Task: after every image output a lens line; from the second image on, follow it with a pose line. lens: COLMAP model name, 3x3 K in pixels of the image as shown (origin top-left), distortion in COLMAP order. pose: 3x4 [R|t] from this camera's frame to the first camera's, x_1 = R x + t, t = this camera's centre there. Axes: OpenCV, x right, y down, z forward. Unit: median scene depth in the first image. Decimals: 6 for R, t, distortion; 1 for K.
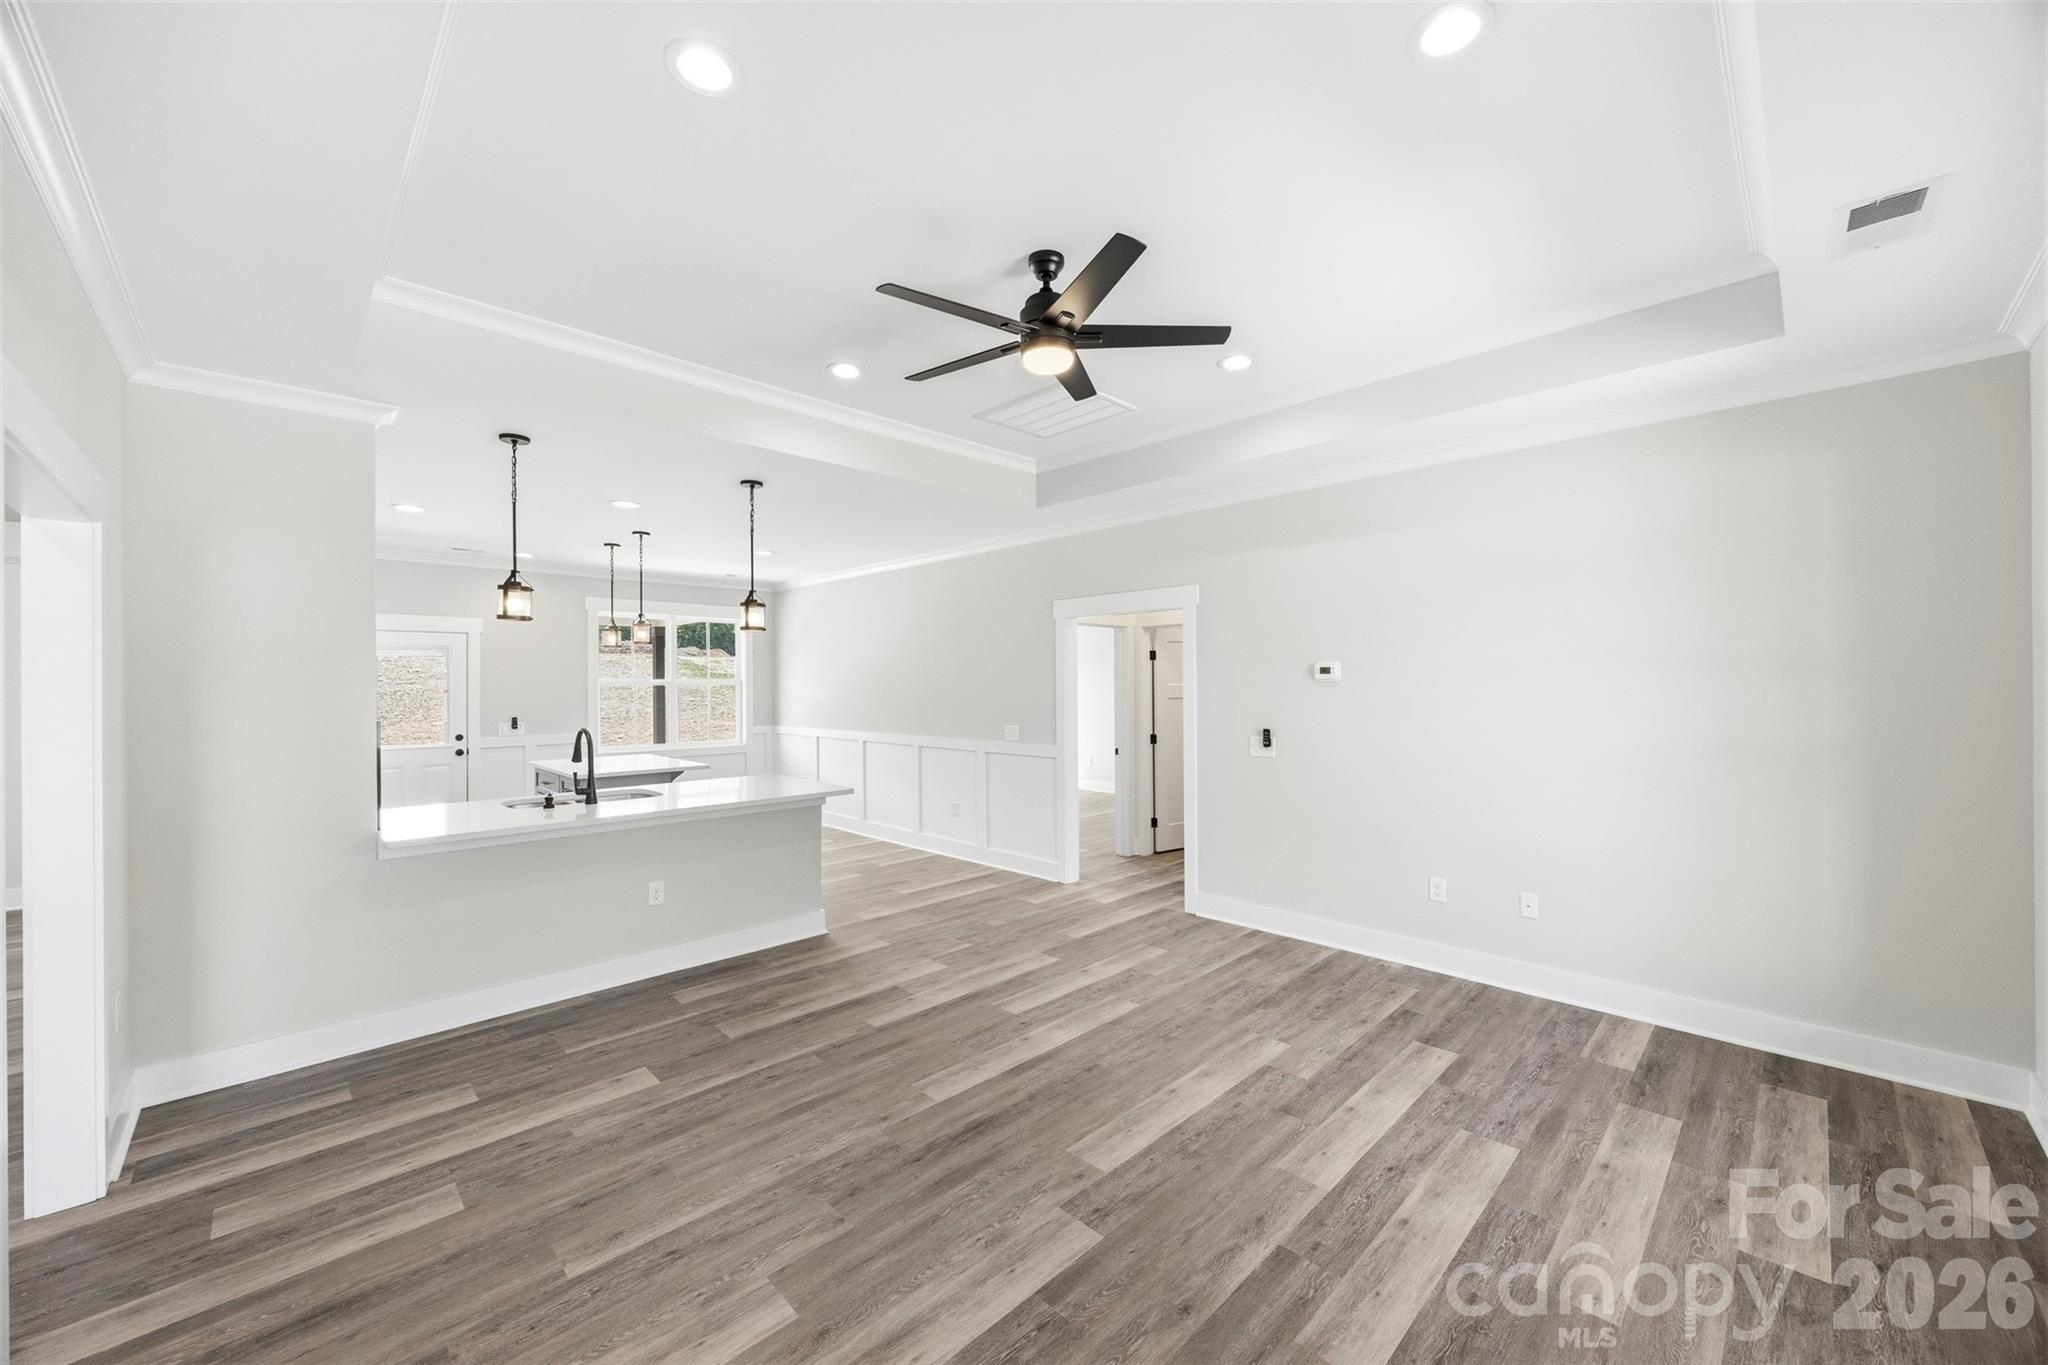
lens RADIAL K [[778.4, 0, 1024.0], [0, 778.4, 682.5], [0, 0, 1]] dist [-0.000377, 0.000074]
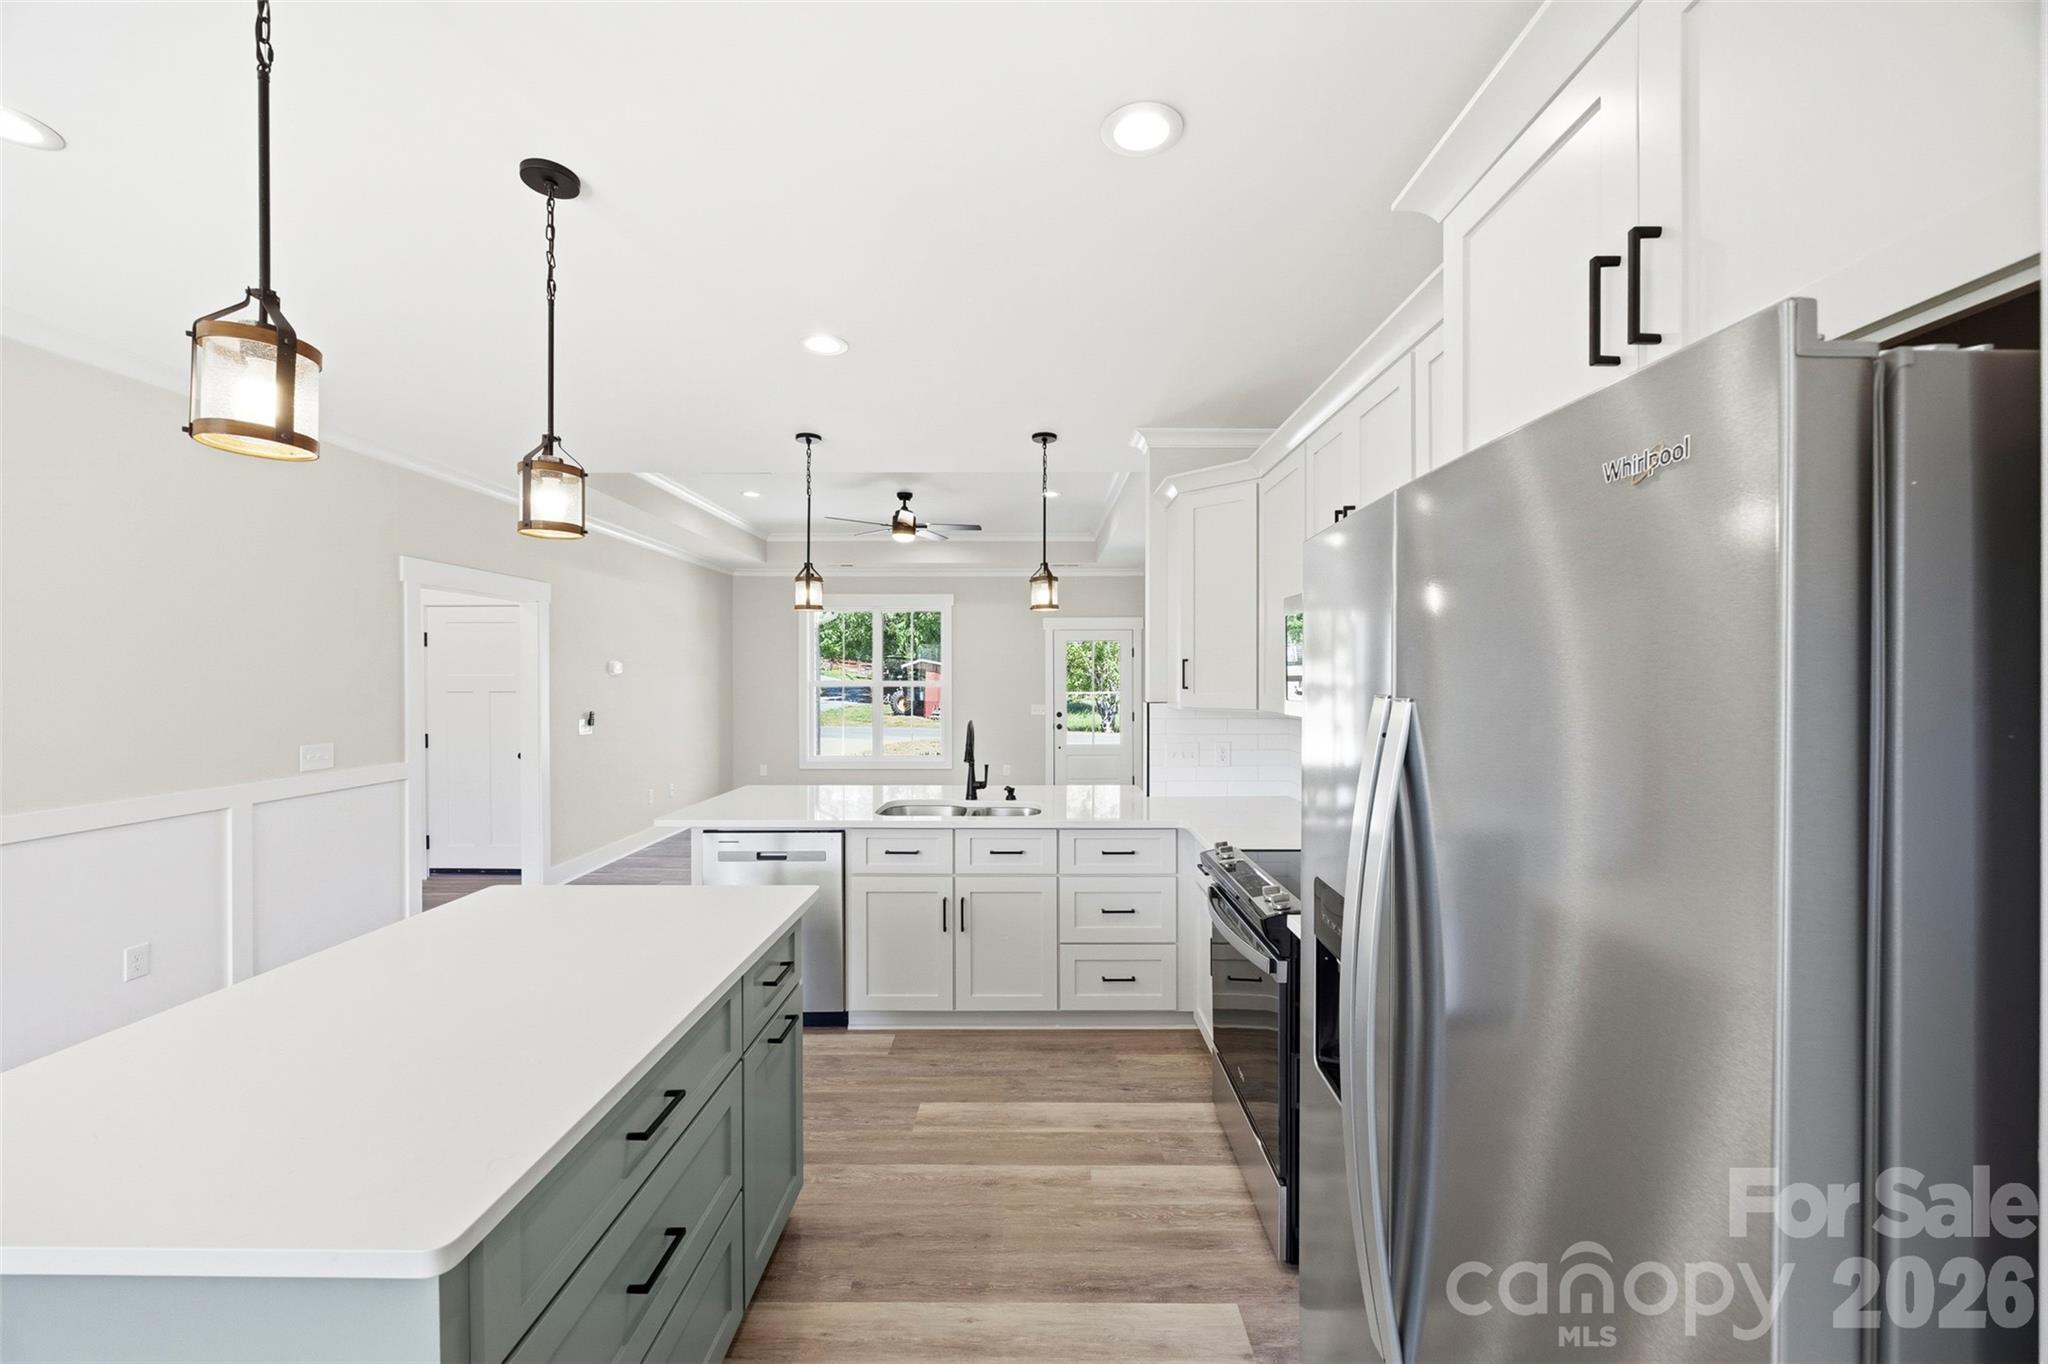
lens RADIAL K [[778.4, 0, 1024.0], [0, 778.4, 682.0], [0, 0, 1]] dist [-0.000377, 0.000074]
pose [[-0.707999, 0.006157, 0.706186, -1.766602], [0.004923, 0.999981, -0.003783, 0.033248], [-0.706196, 0.000798, -0.708016, 2.296976]]
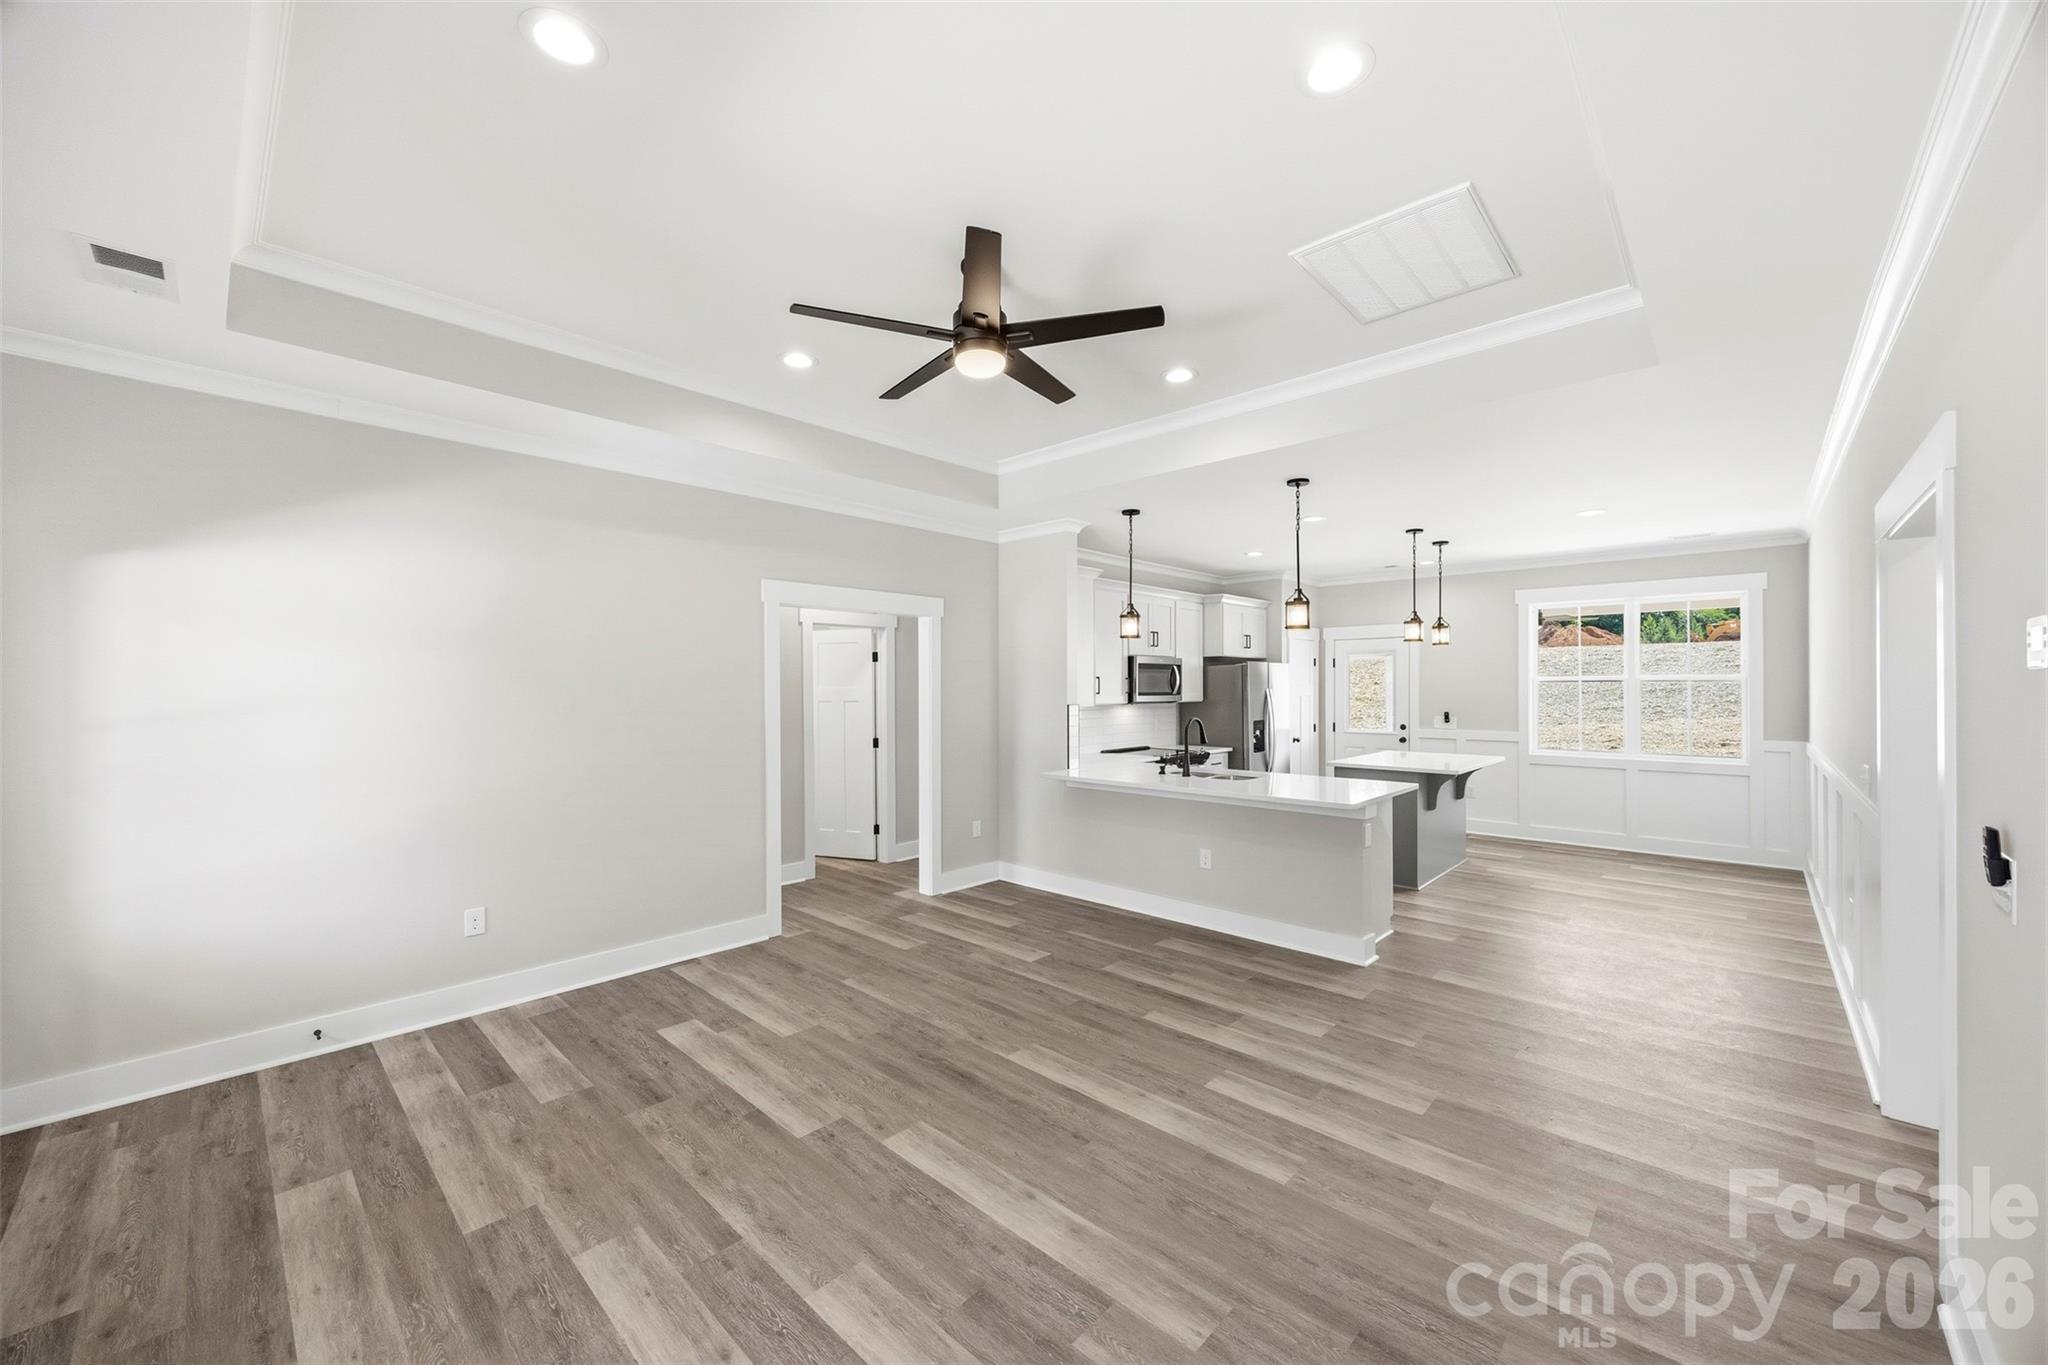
lens RADIAL K [[769.0, 0, 1037.3], [0, 769.0, 688.8], [0, 0, 1]] dist [-0.001510, 0.000042]
pose [[0.052038, 0.010367, -0.998591, 0.988904], [0.006381, 0.999922, 0.010714, -0.006283], [0.998625, -0.006930, 0.051968, 0.981445]]
